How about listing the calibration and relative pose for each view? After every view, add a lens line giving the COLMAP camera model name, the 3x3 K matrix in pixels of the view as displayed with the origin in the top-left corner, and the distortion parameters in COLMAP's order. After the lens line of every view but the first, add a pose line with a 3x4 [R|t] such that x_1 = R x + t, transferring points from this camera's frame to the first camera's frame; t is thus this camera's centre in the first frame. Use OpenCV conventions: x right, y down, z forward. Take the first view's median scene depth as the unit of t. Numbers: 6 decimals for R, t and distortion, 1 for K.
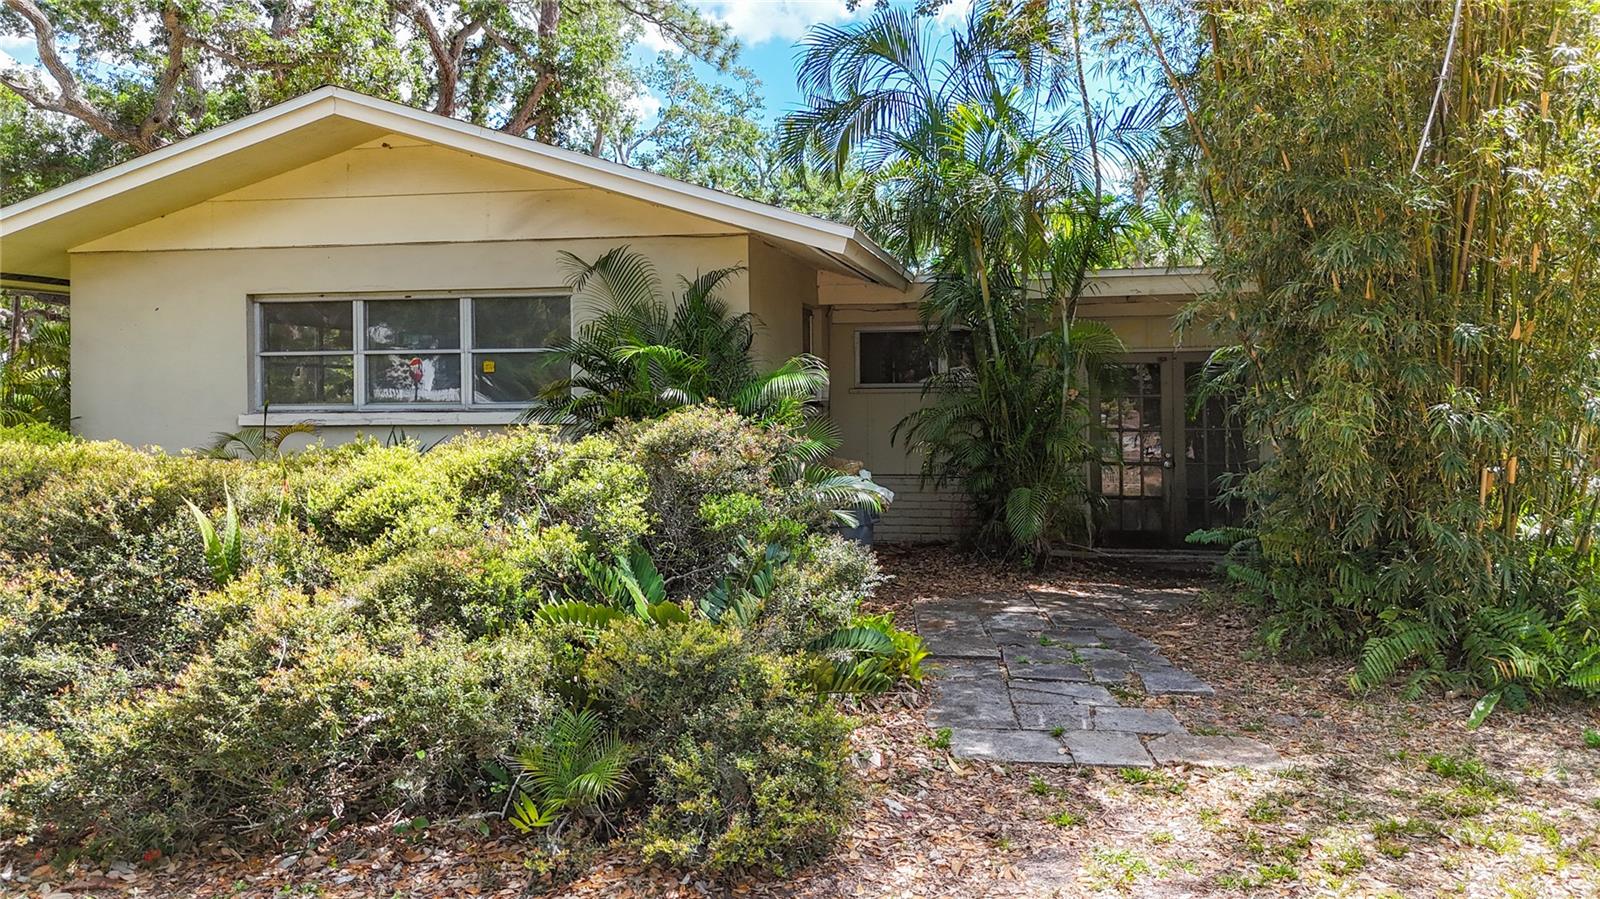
lens RADIAL K [[1185.5, 0, 832.9], [0, 1185.5, 401.5], [0, 0, 1]] dist [0.050855, -0.065100]
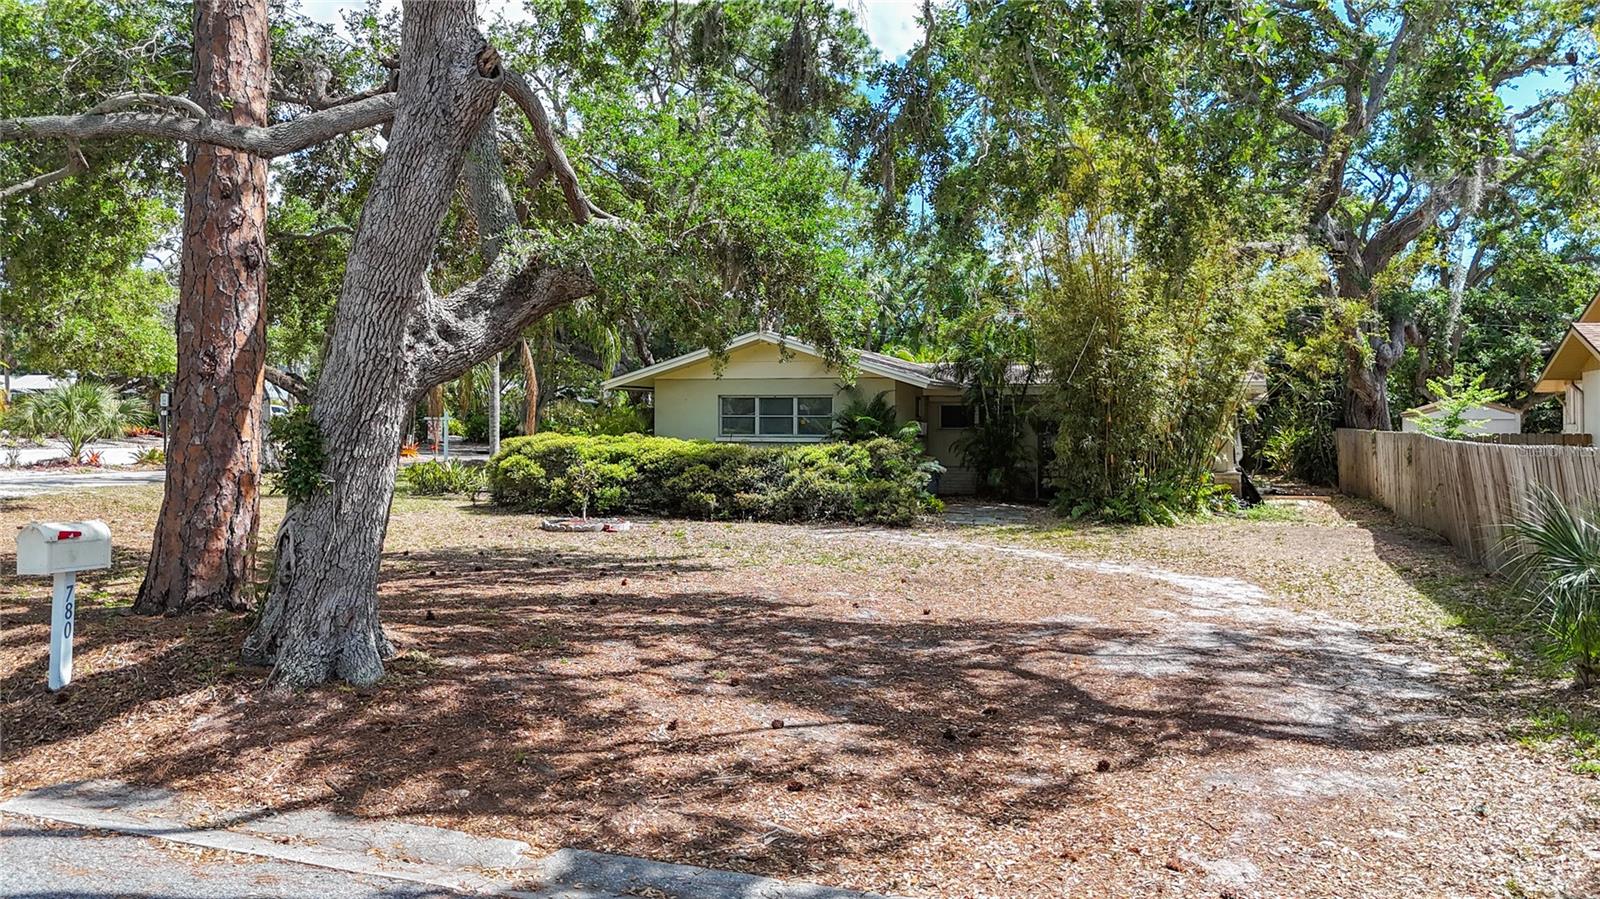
lens RADIAL K [[1185.5, 0, 773.8], [0, 1185.5, 451.0], [0, 0, 1]] dist [0.050855, -0.065100]
pose [[0.986432, 0.016195, -0.163372, 0.138431], [-0.013193, 0.999724, 0.019441, -0.017144], [0.163642, -0.017022, 0.986373, -2.356323]]
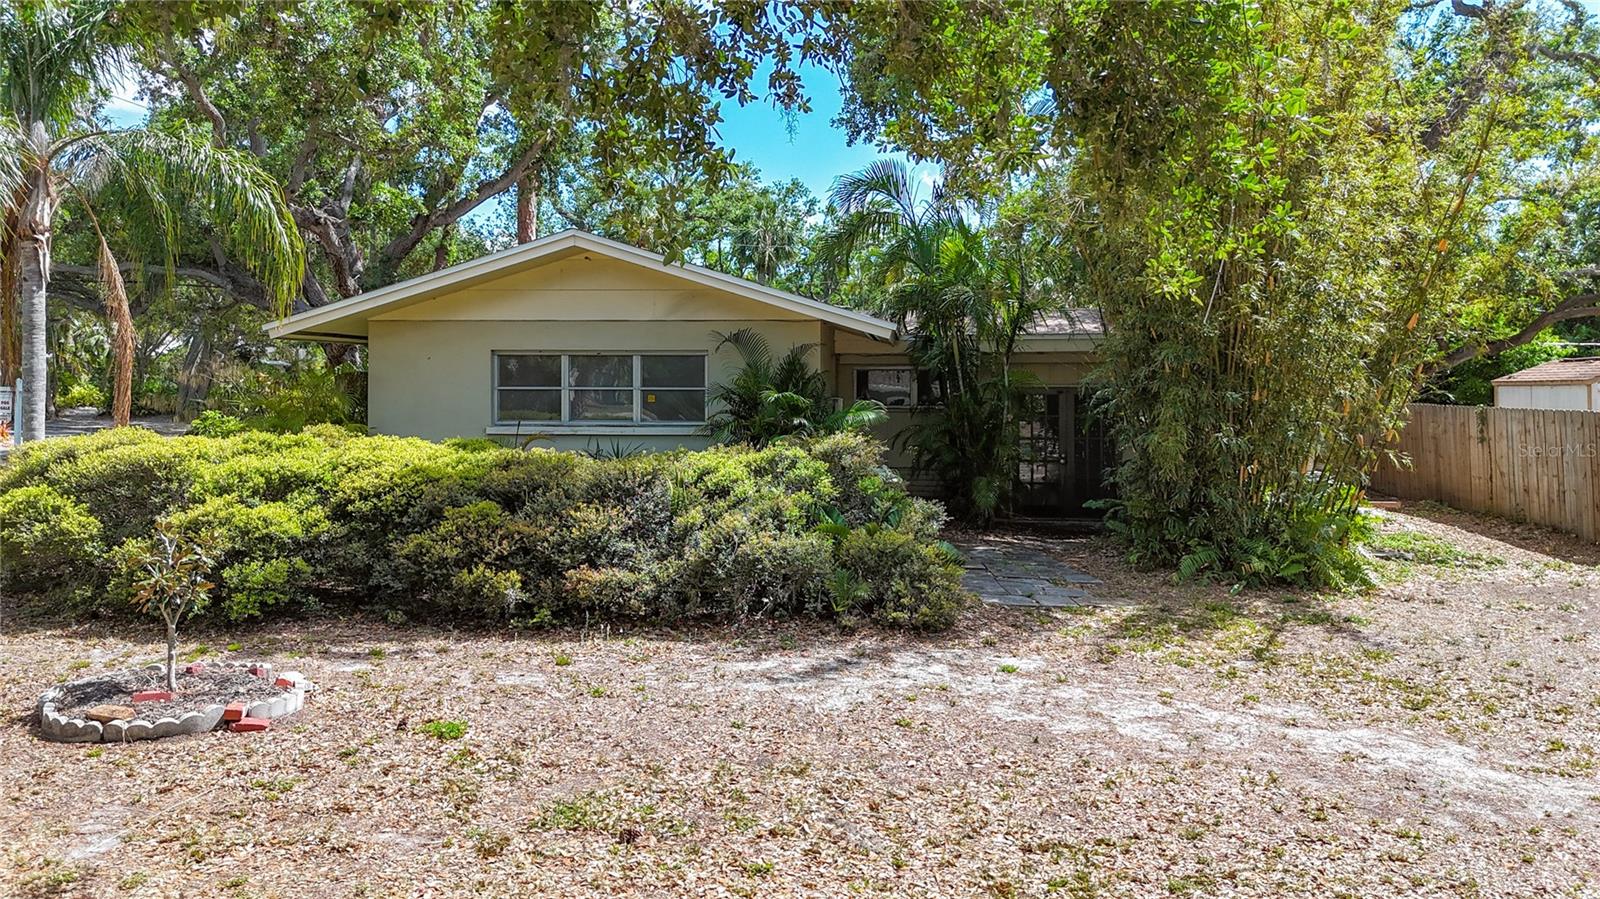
lens RADIAL K [[1185.5, 0, 771.4], [0, 1185.5, 398.5], [0, 0, 1]] dist [0.050855, -0.065100]
pose [[0.997821, 0.009305, 0.065317, -0.300357], [-0.009569, 0.999947, 0.003736, -0.047066], [-0.065279, -0.004353, 0.997858, -0.771945]]
